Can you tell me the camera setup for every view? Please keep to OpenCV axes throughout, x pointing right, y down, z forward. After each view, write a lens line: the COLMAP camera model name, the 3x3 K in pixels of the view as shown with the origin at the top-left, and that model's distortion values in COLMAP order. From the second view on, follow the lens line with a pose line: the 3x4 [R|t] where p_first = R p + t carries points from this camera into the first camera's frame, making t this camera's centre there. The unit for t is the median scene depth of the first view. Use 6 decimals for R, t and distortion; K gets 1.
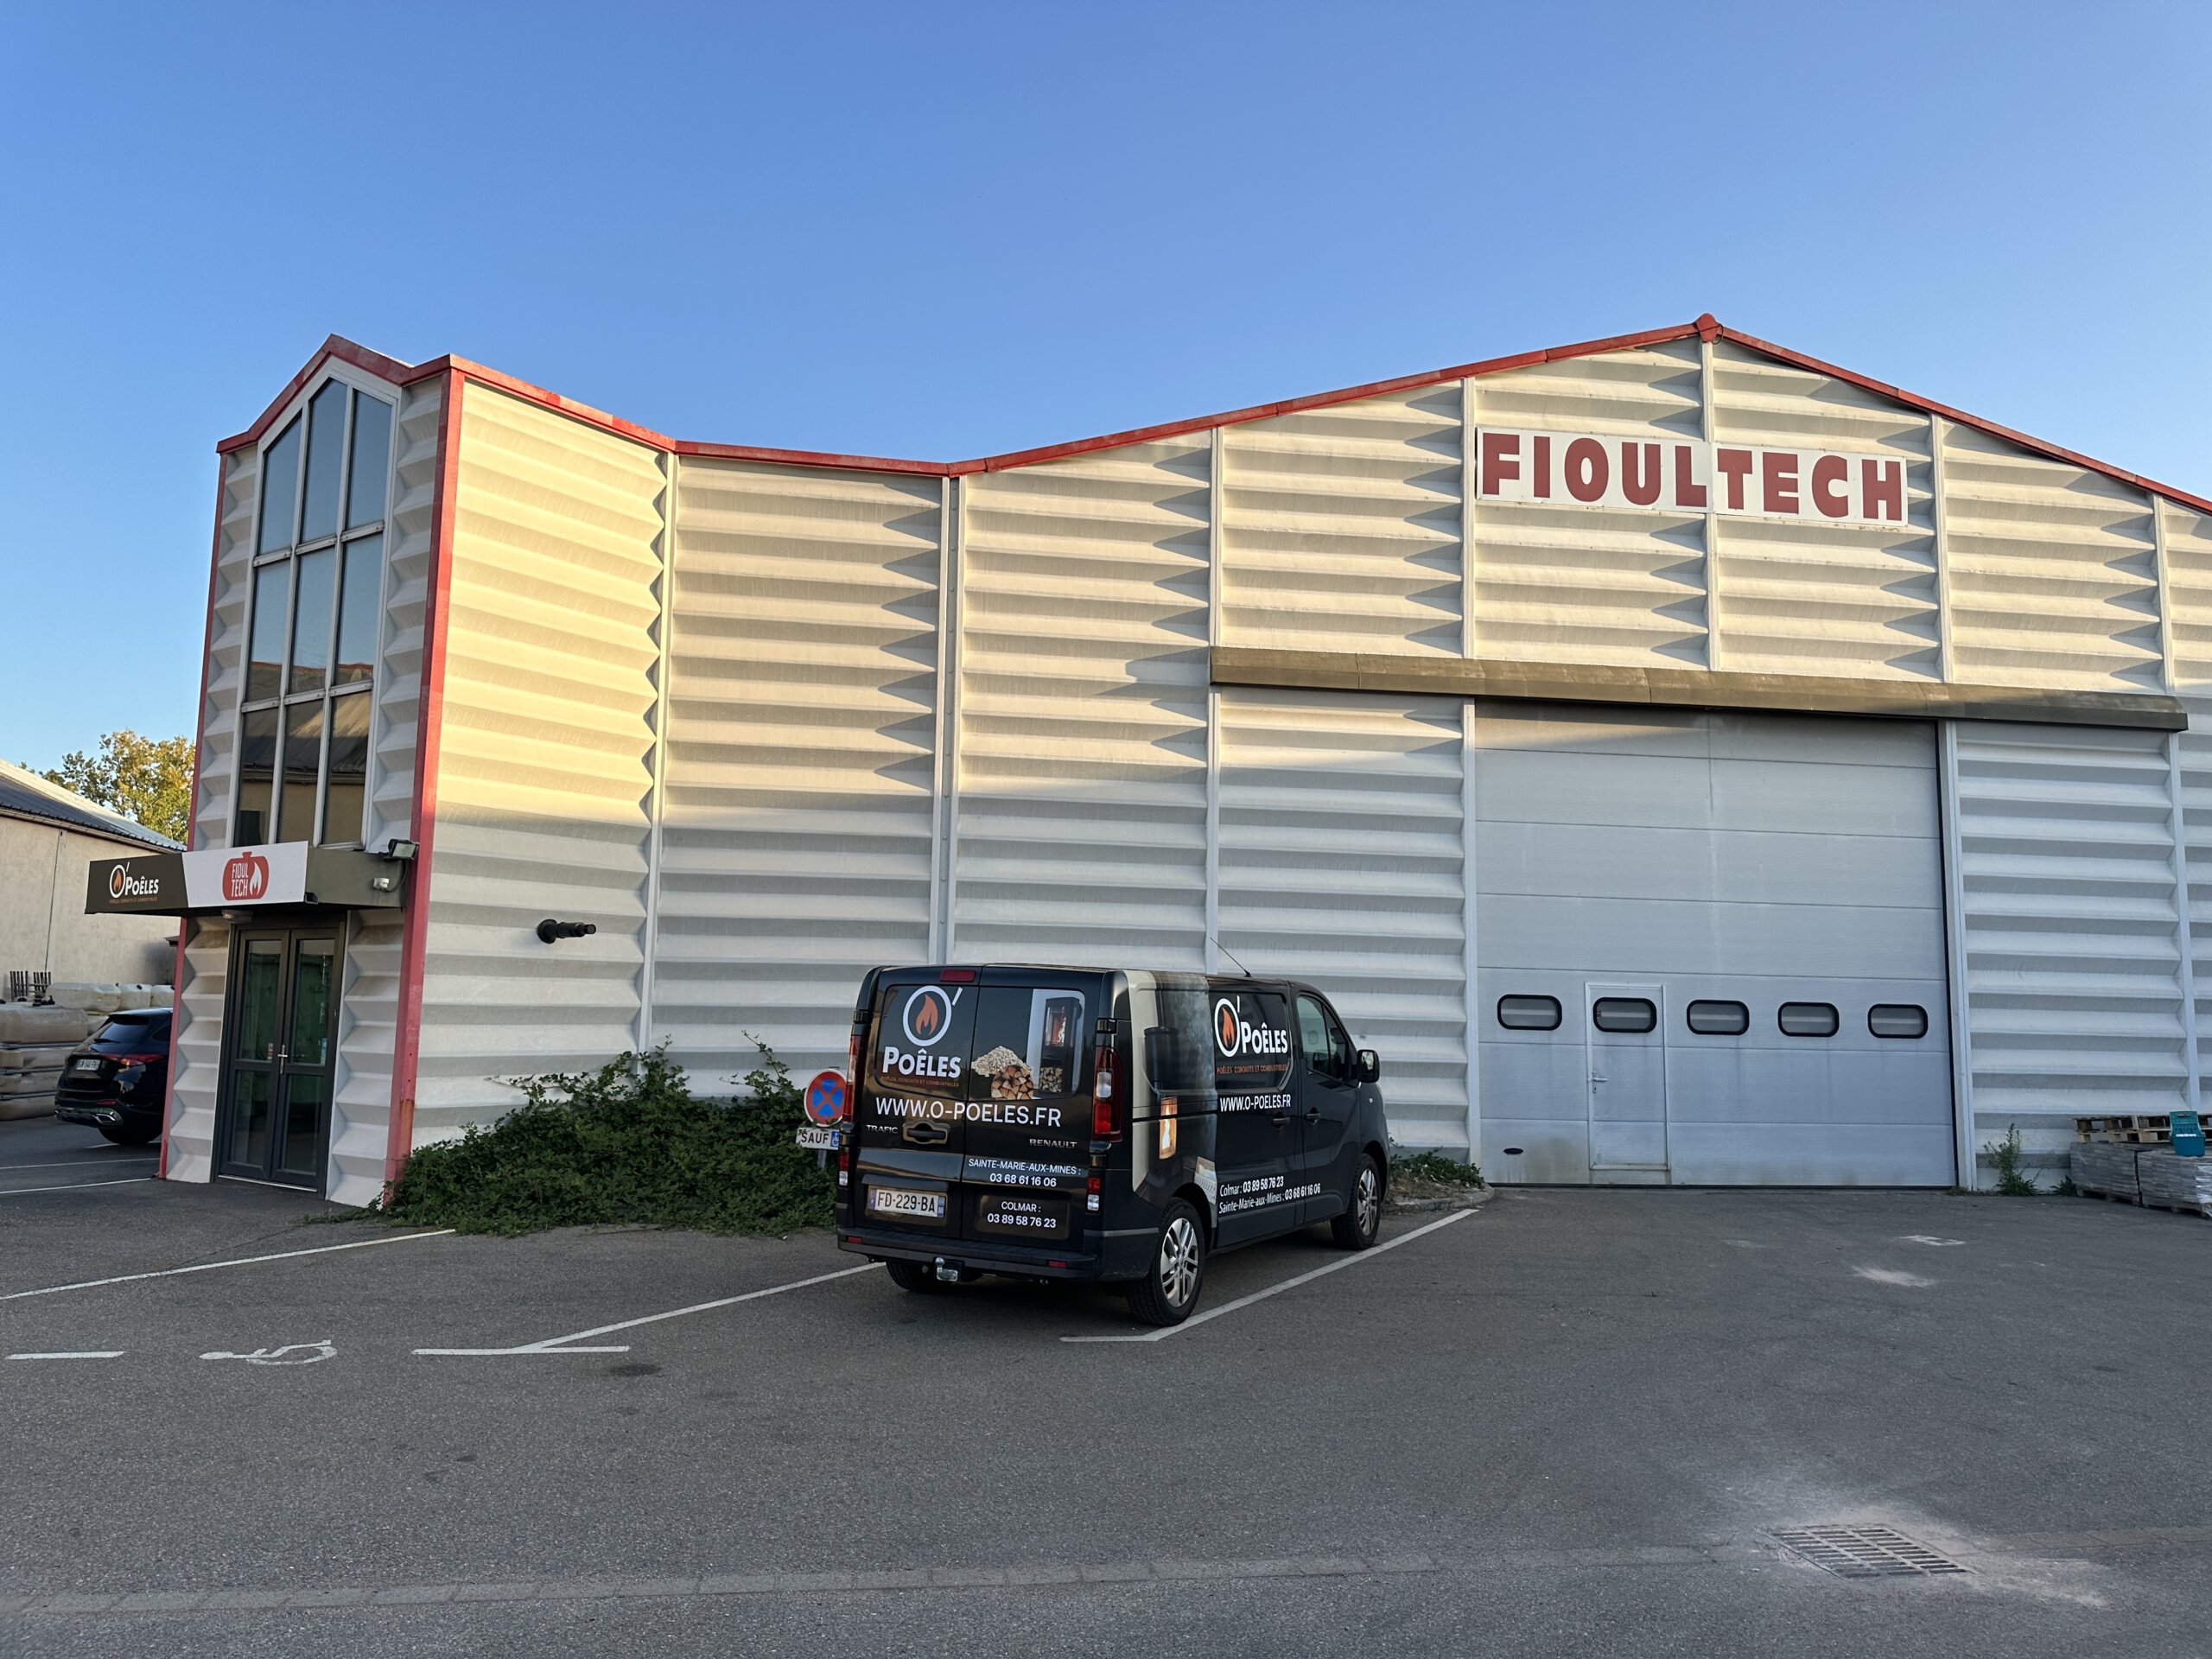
lens RADIAL K [[1607.0, 0, 1103.1], [0, 1607.0, 779.1], [0, 0, 1]] dist [0.131782, -0.301216]
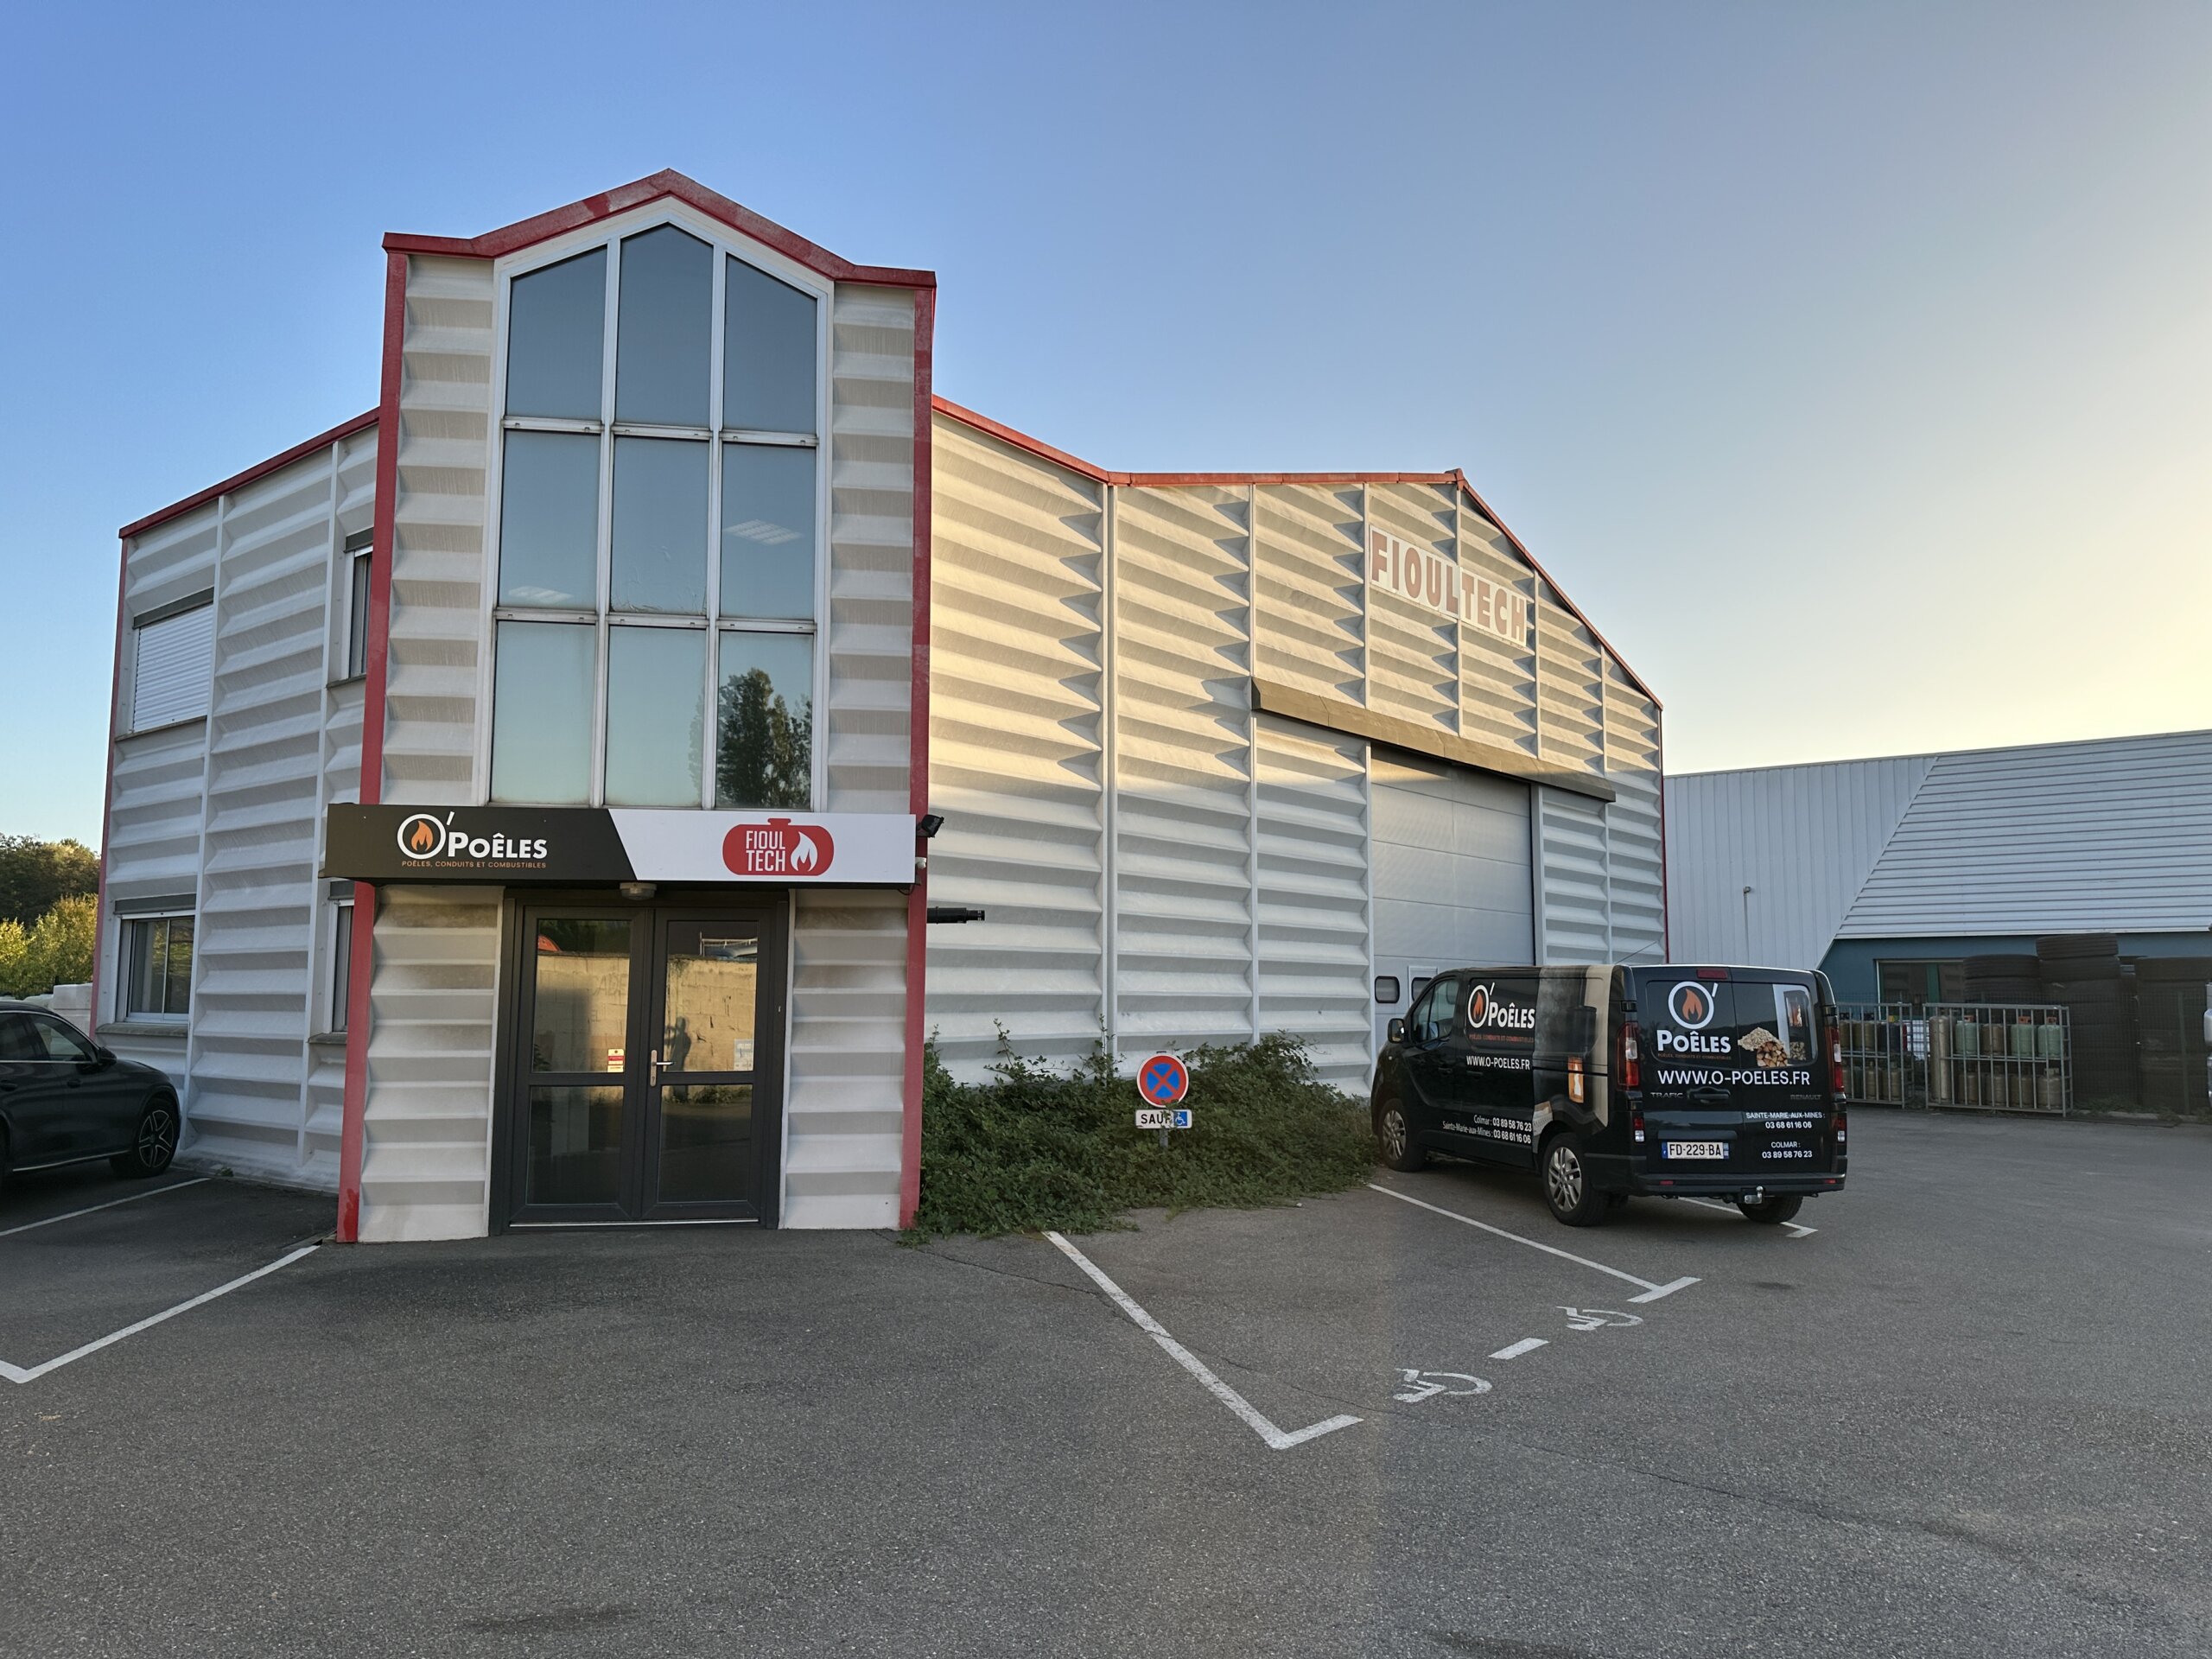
lens RADIAL K [[1556.3, 0, 1106.0], [0, 1556.3, 829.5], [0, 0, 1]] dist [0.004406, 0.000746]
pose [[0.735244, 0.056965, 0.675404, -0.816547], [-0.090603, 0.995779, 0.014644, 0.020882], [-0.671719, -0.071960, 0.737303, 0.265446]]
